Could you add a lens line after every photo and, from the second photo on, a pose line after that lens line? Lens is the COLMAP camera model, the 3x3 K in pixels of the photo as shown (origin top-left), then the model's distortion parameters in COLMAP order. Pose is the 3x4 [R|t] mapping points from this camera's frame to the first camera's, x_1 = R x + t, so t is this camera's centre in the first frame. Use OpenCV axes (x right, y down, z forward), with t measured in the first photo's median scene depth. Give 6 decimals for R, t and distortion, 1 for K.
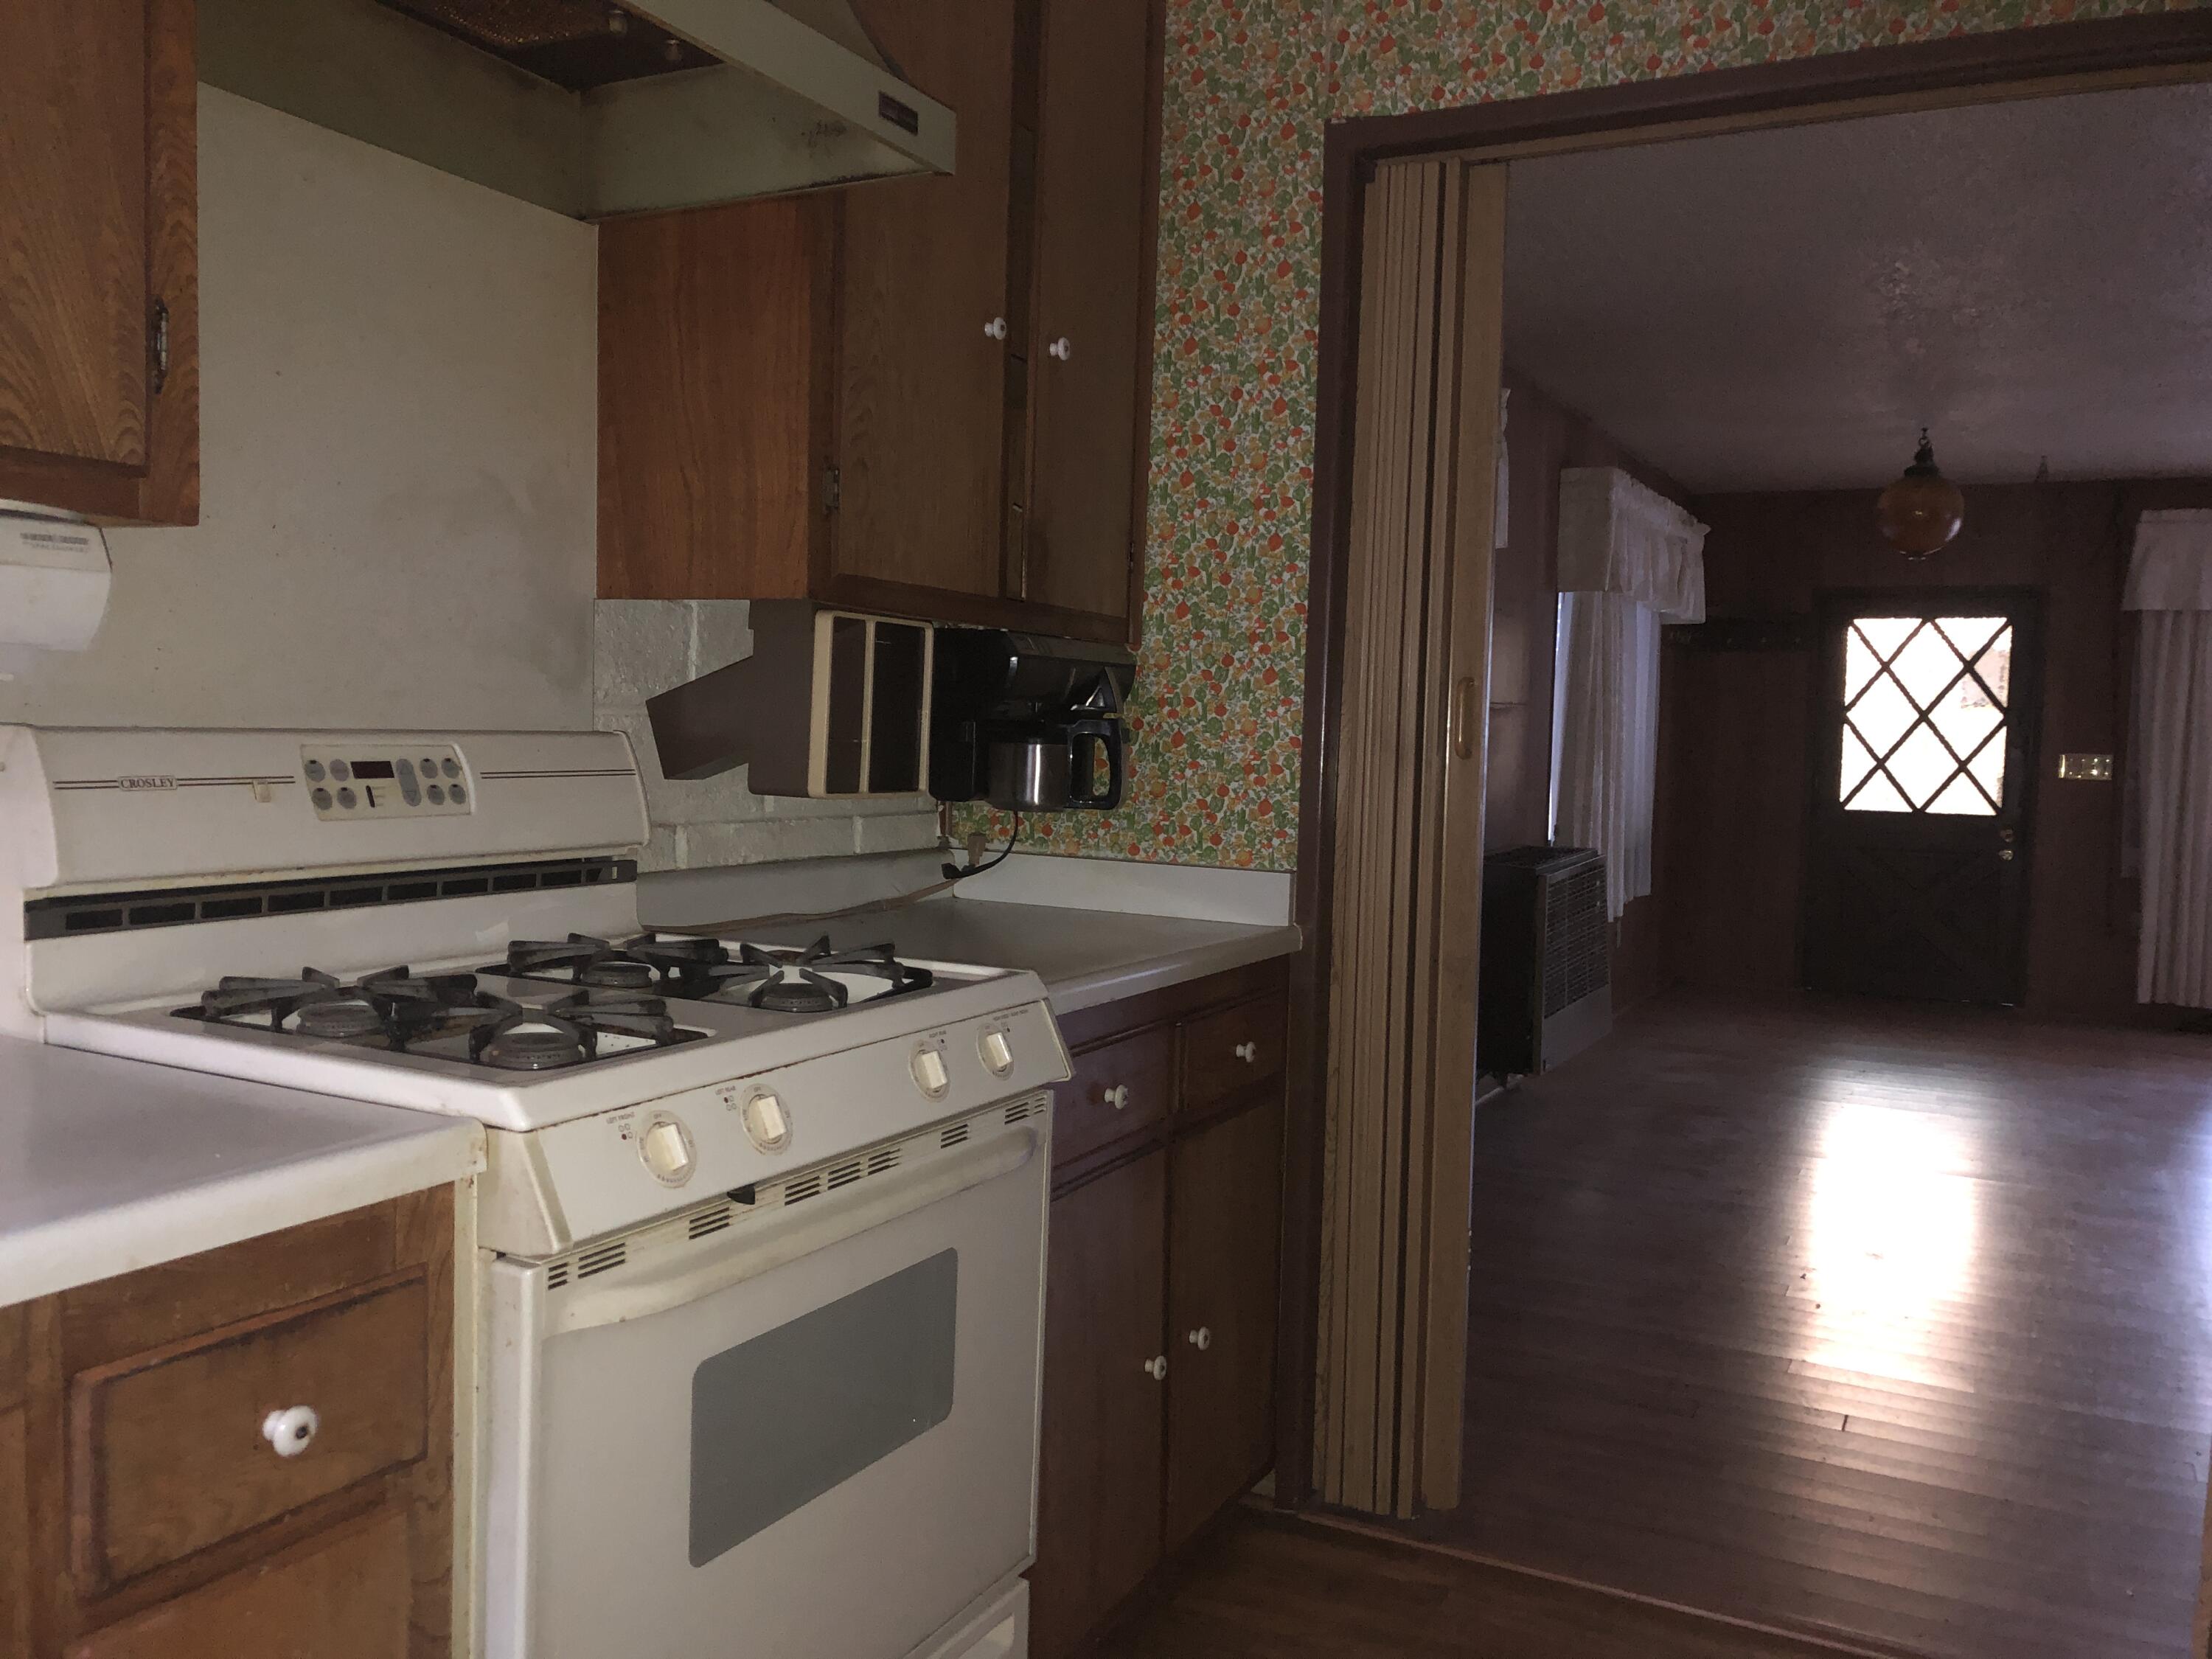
lens RADIAL K [[1813.6, 0, 1112.6], [0, 1813.6, 834.7], [0, 0, 1]] dist [0.013108, 0.009677]
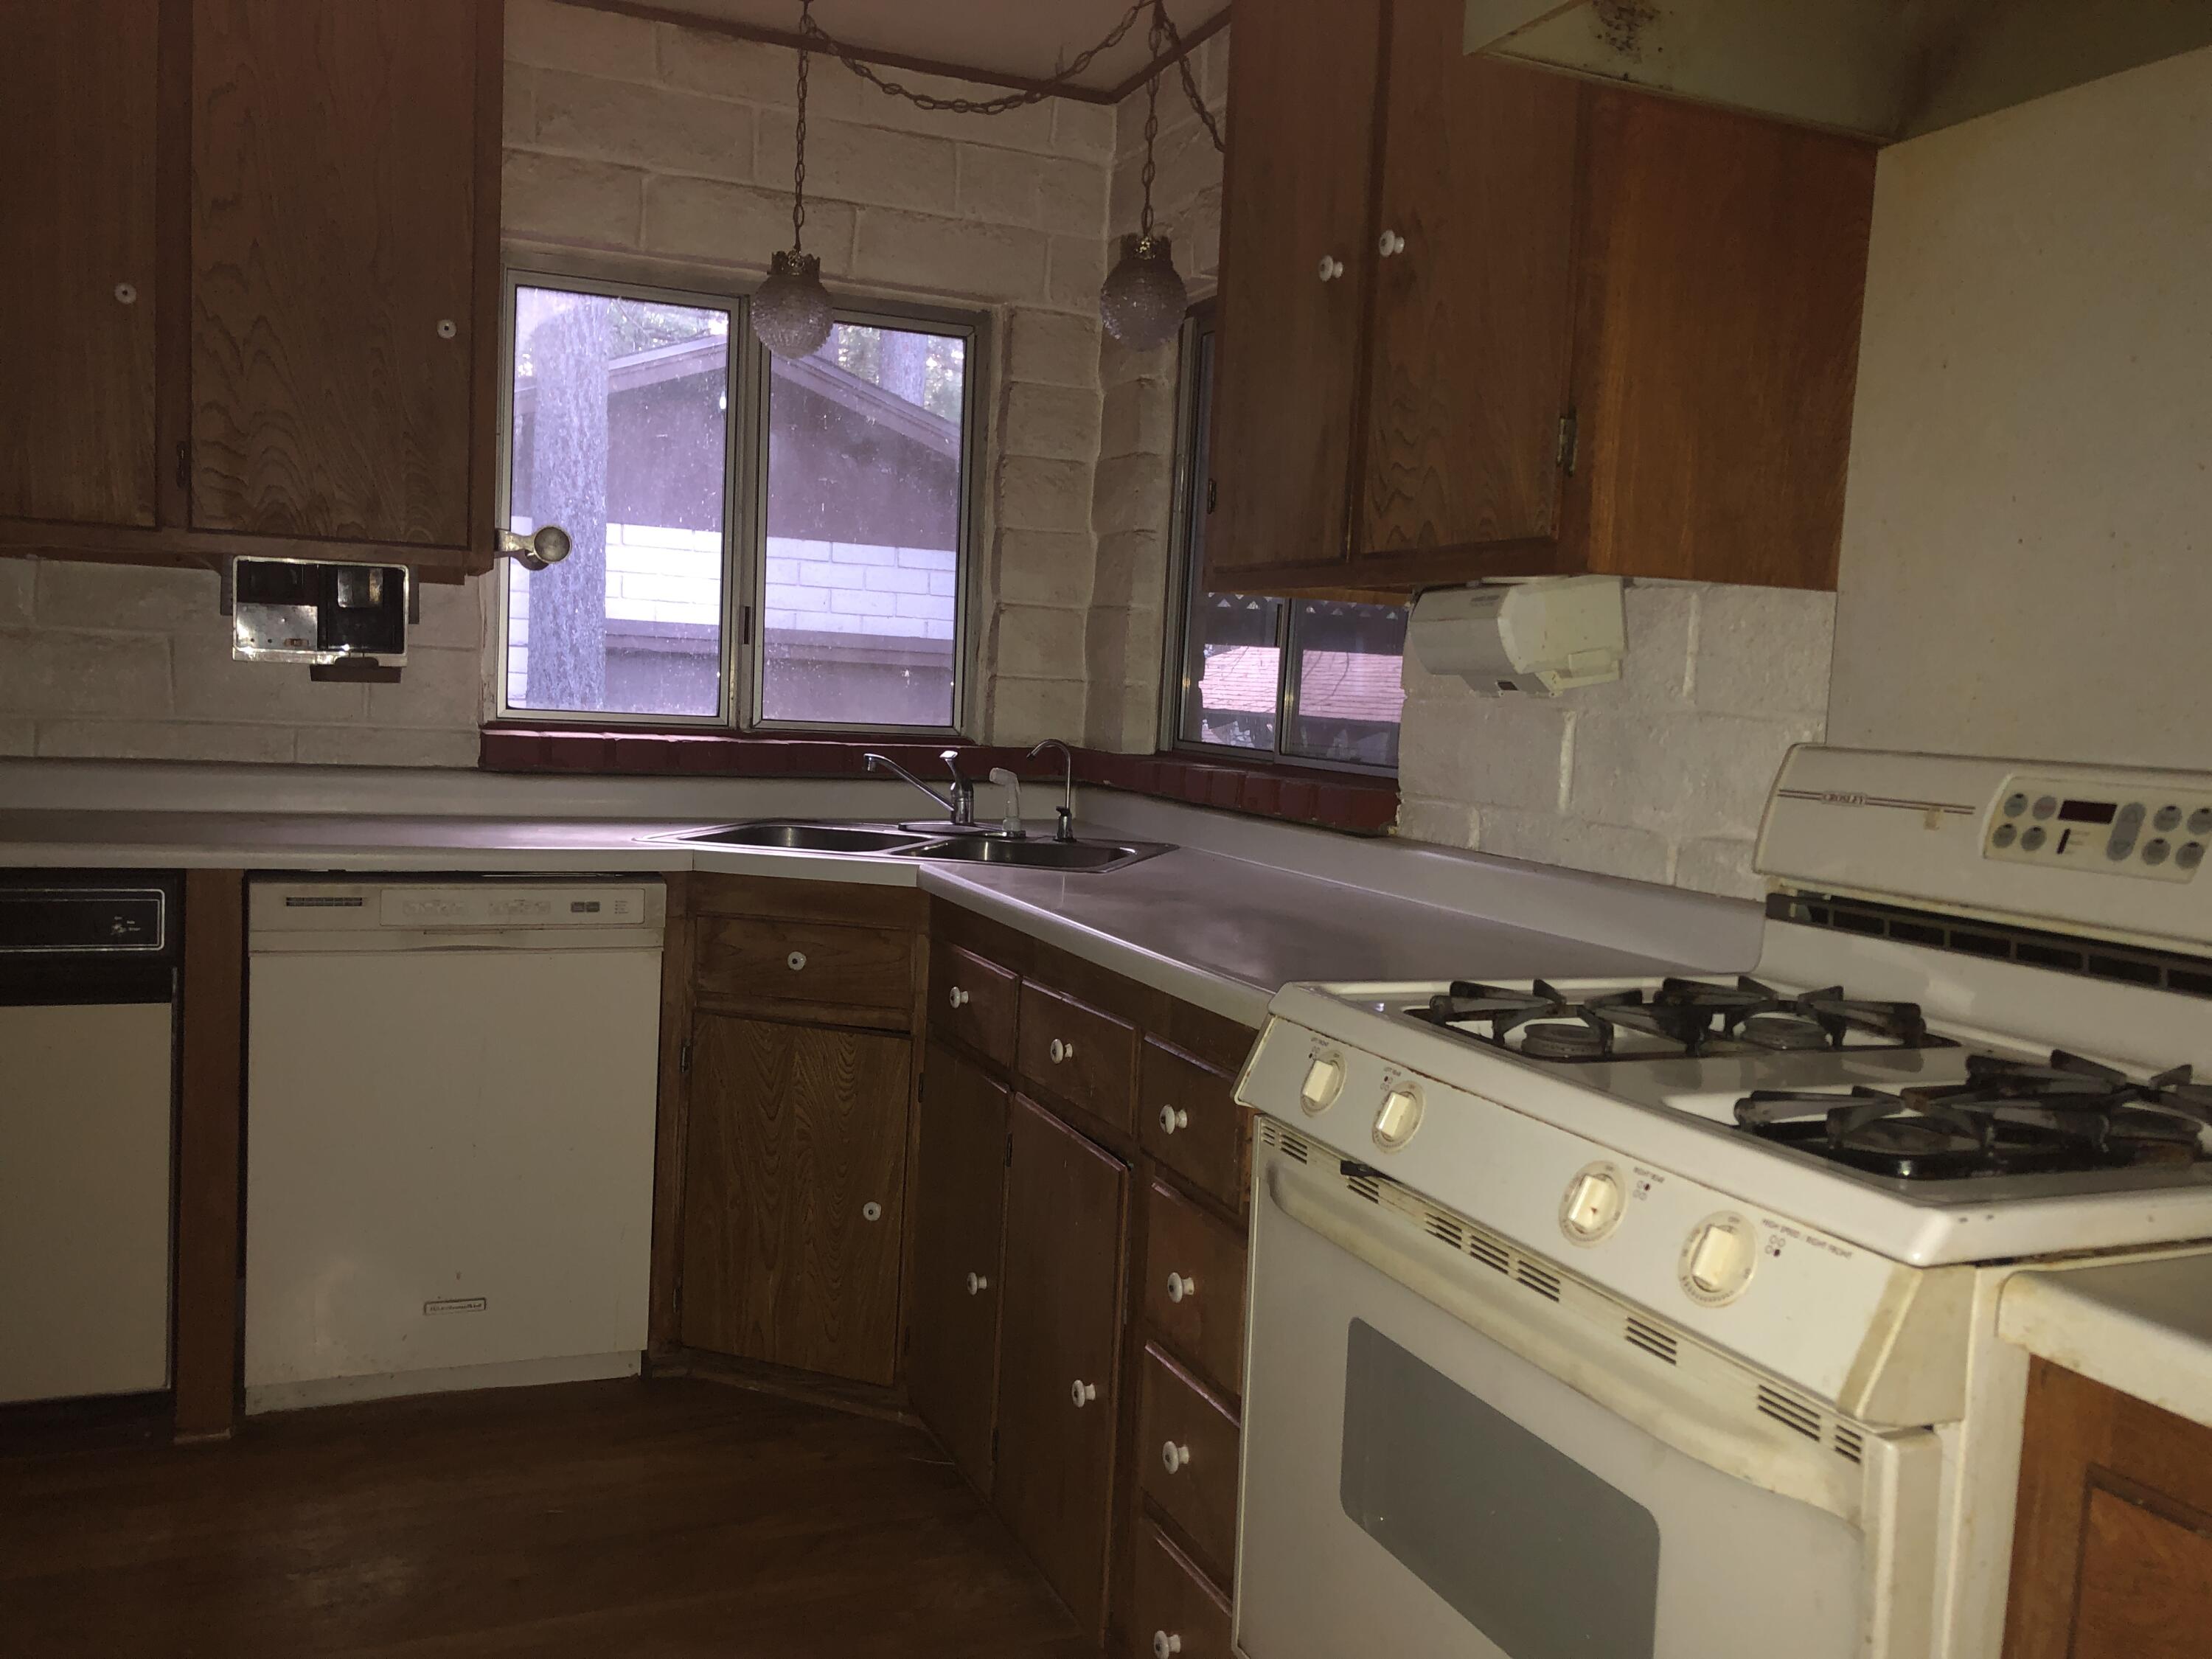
lens RADIAL K [[1813.6, 0, 1114.0], [0, 1813.6, 824.5], [0, 0, 1]] dist [0.013108, 0.009677]
pose [[-0.648331, -0.004348, -0.761346, 0.541971], [-0.115905, 0.988892, 0.093052, -0.058215], [0.752484, 0.148573, -0.641634, 1.250409]]
